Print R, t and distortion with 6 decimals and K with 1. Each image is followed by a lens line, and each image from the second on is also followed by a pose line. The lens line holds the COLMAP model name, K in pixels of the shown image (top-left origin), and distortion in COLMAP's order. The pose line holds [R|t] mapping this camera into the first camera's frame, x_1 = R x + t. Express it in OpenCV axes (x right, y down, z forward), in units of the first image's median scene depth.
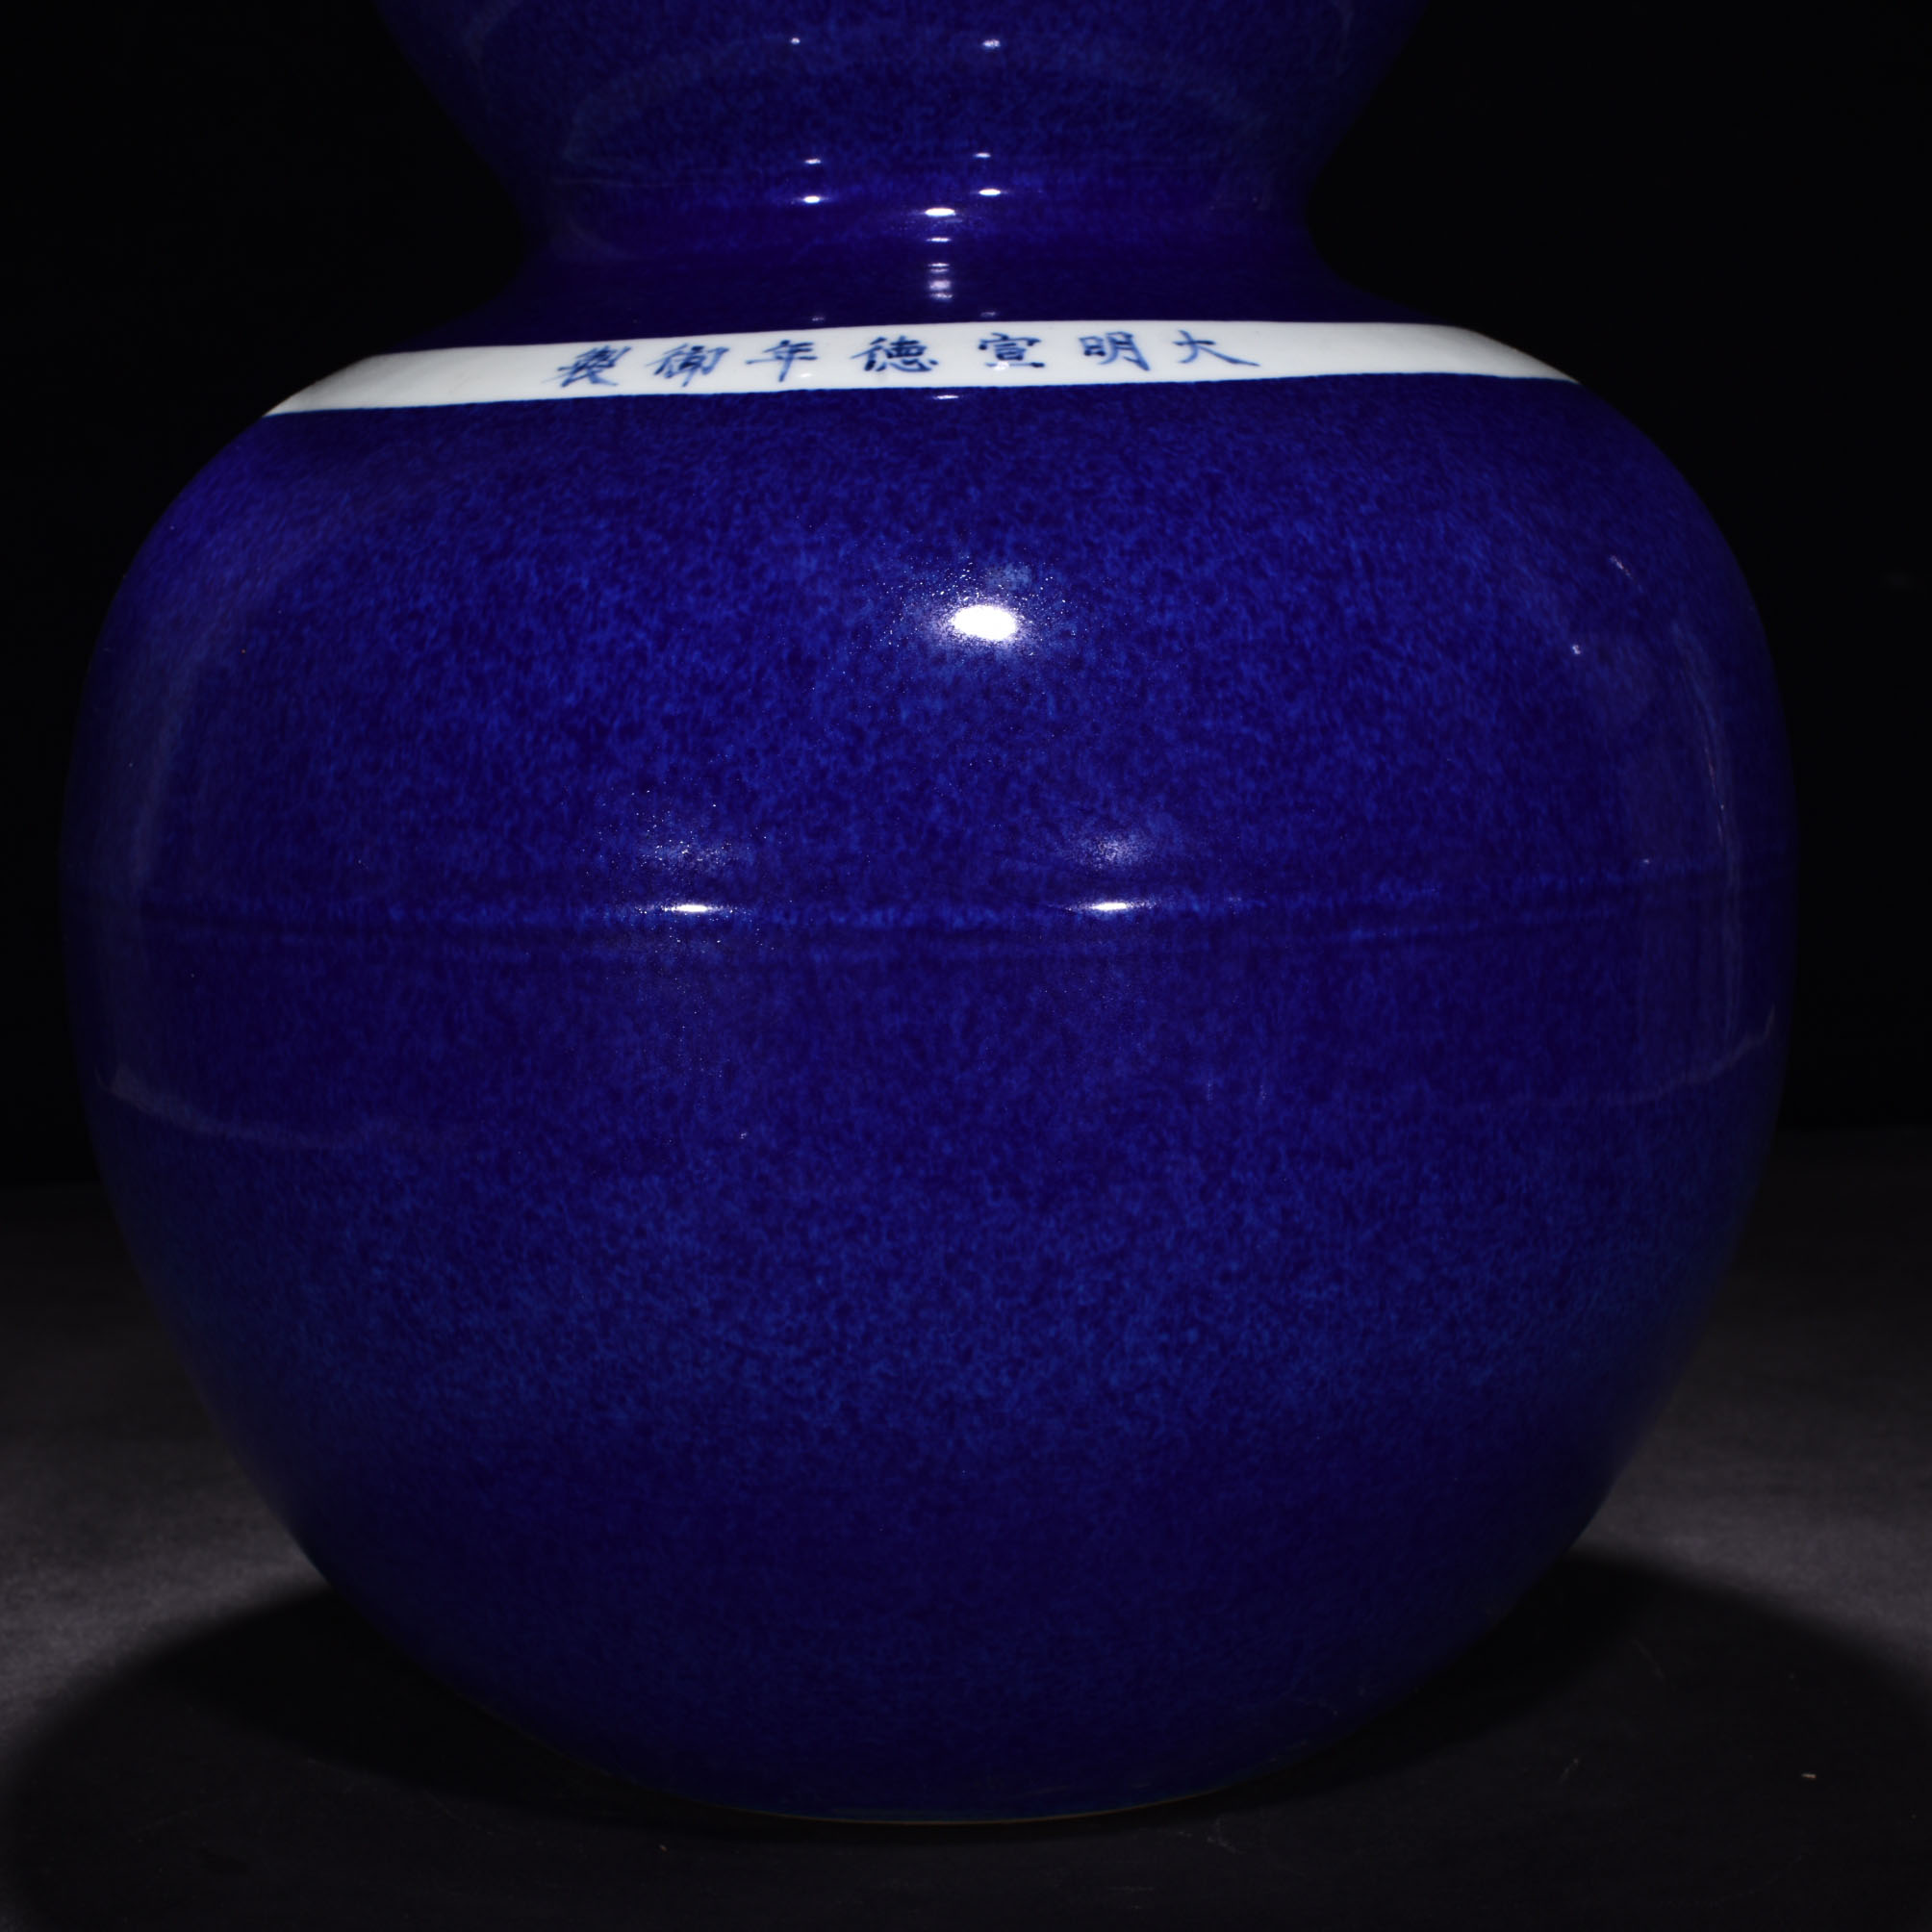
lens RADIAL K [[4414.3, 0, 966.0], [0, 4414.3, 966.0], [0, 0, 1]] dist [-0.155040, -0.011086]
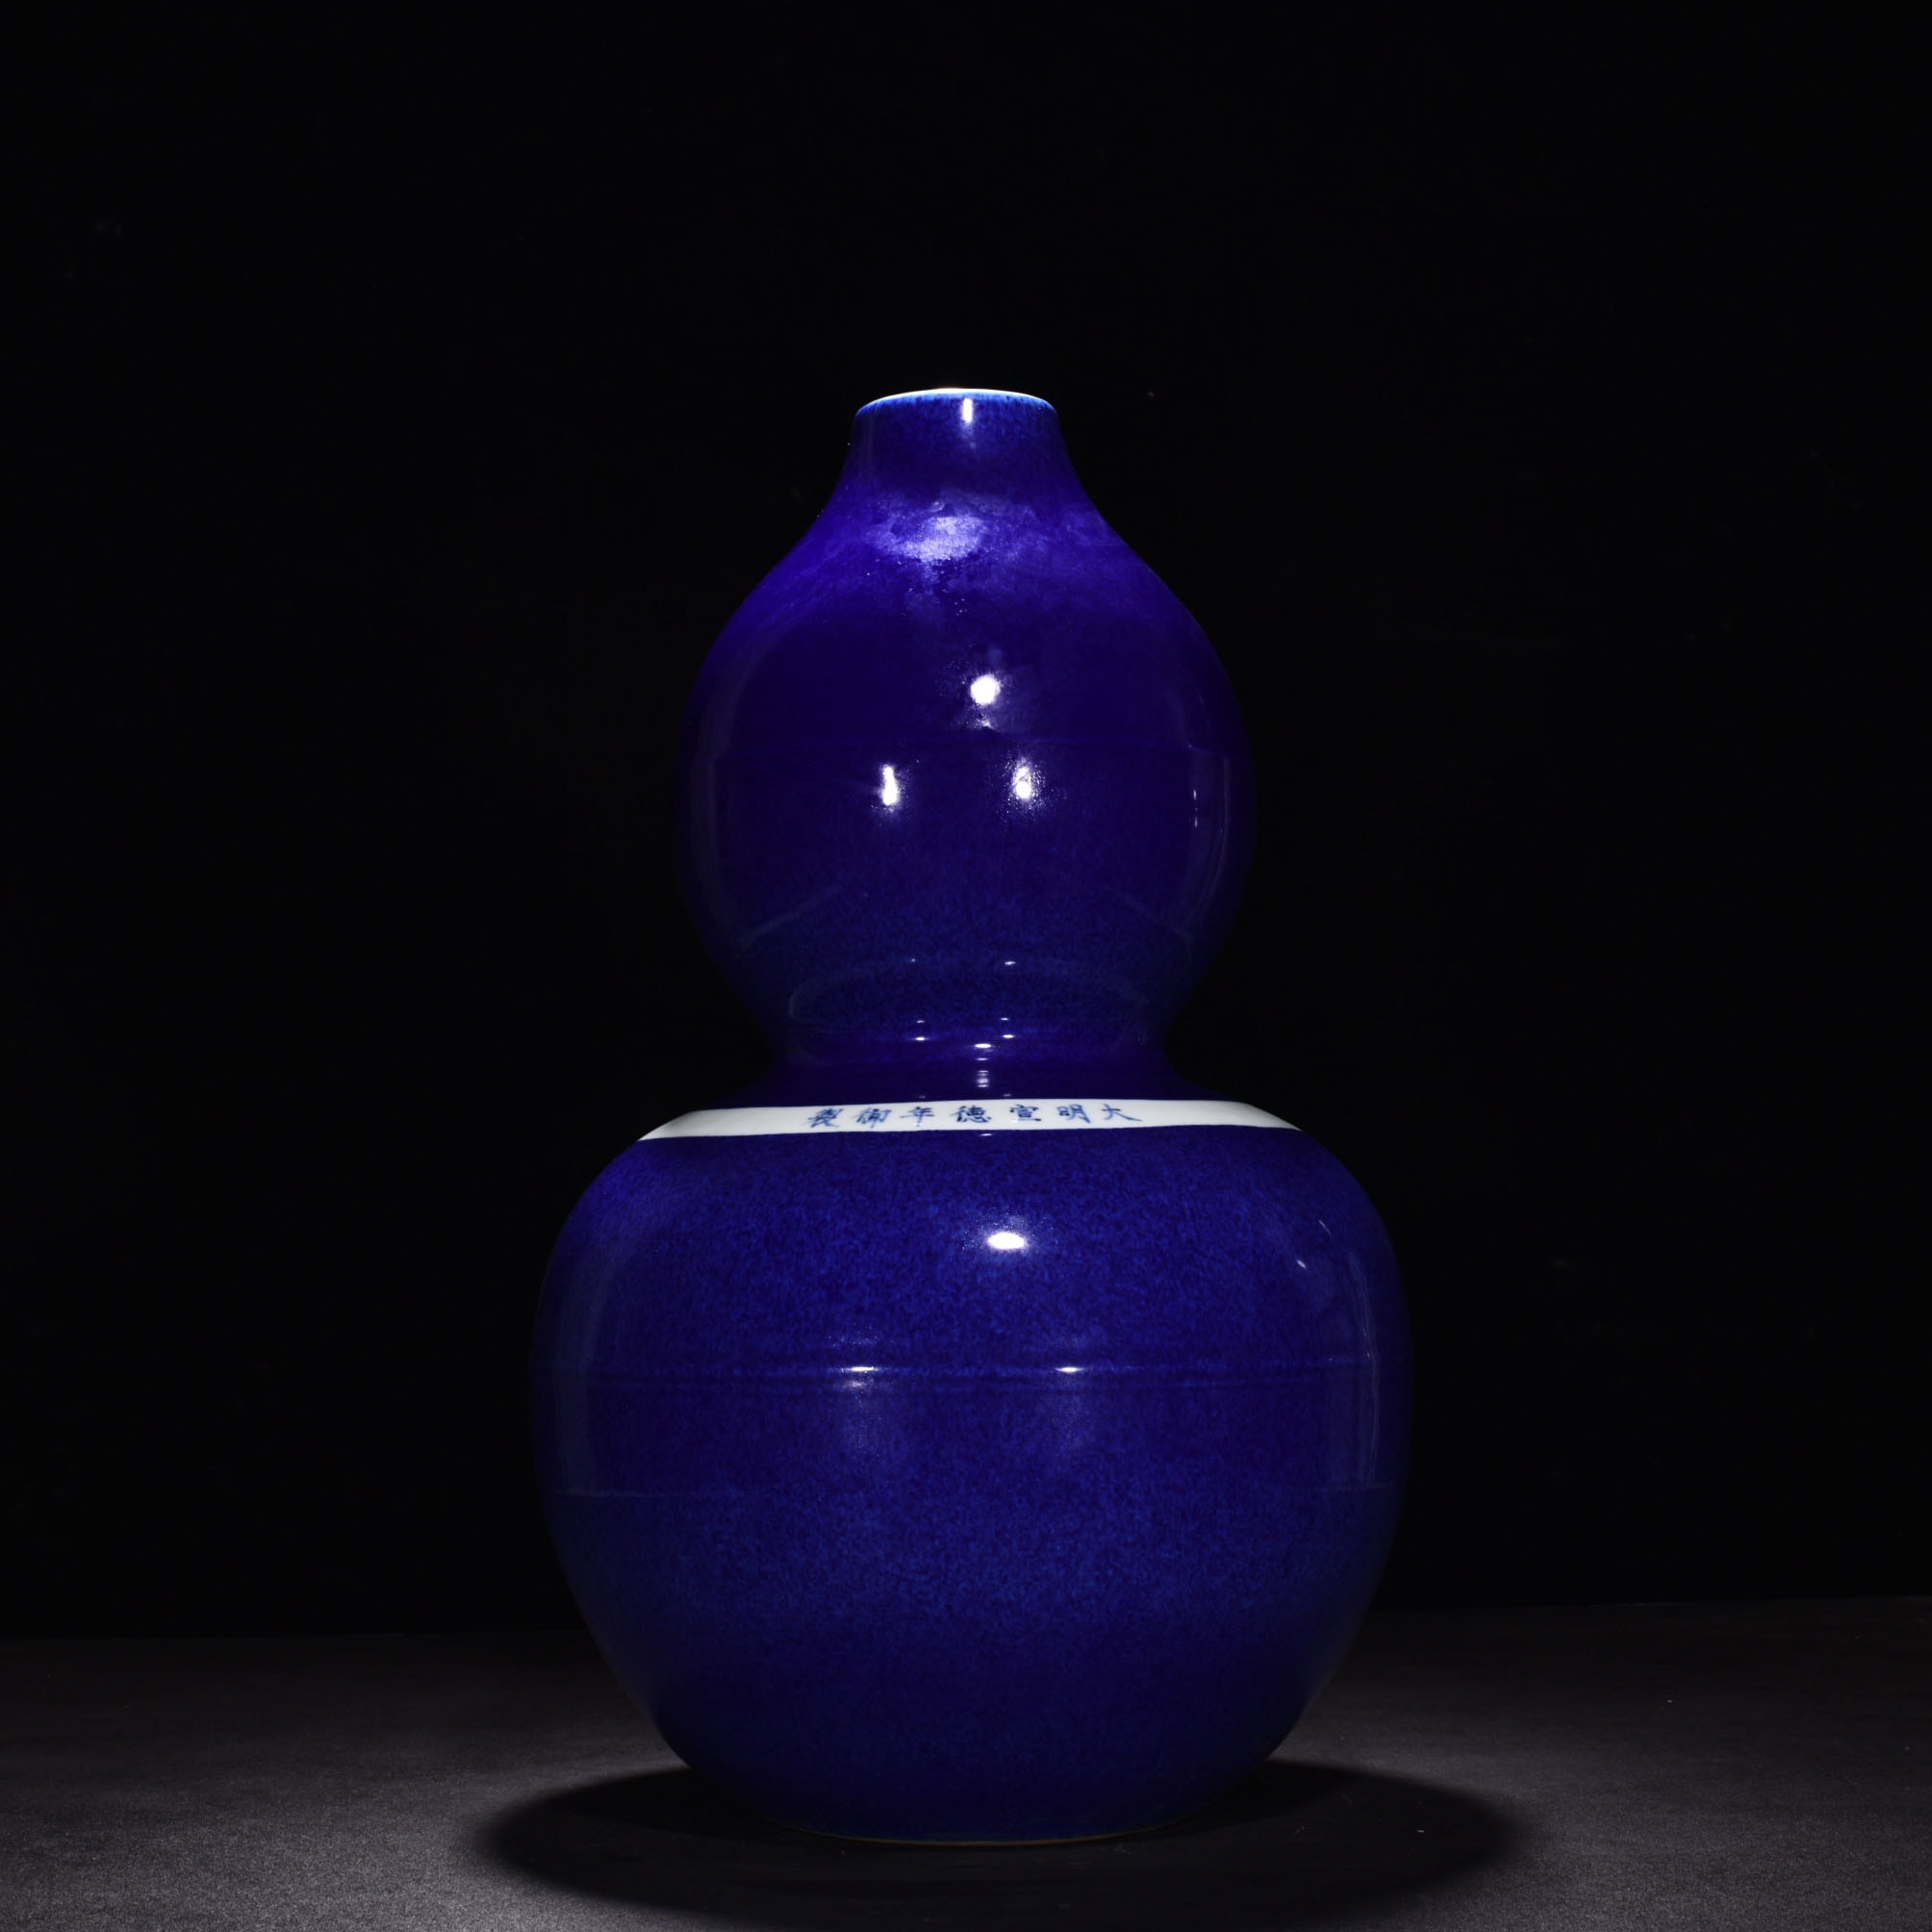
lens RADIAL K [[4414.3, 0, 966.0], [0, 4414.3, 966.0], [0, 0, 1]] dist [-0.155040, -0.011086]
pose [[0.999491, 0.011478, 0.029778, -0.085087], [-0.006317, 0.985777, -0.167942, 0.152746], [-0.031282, 0.167669, 0.985347, -1.143730]]
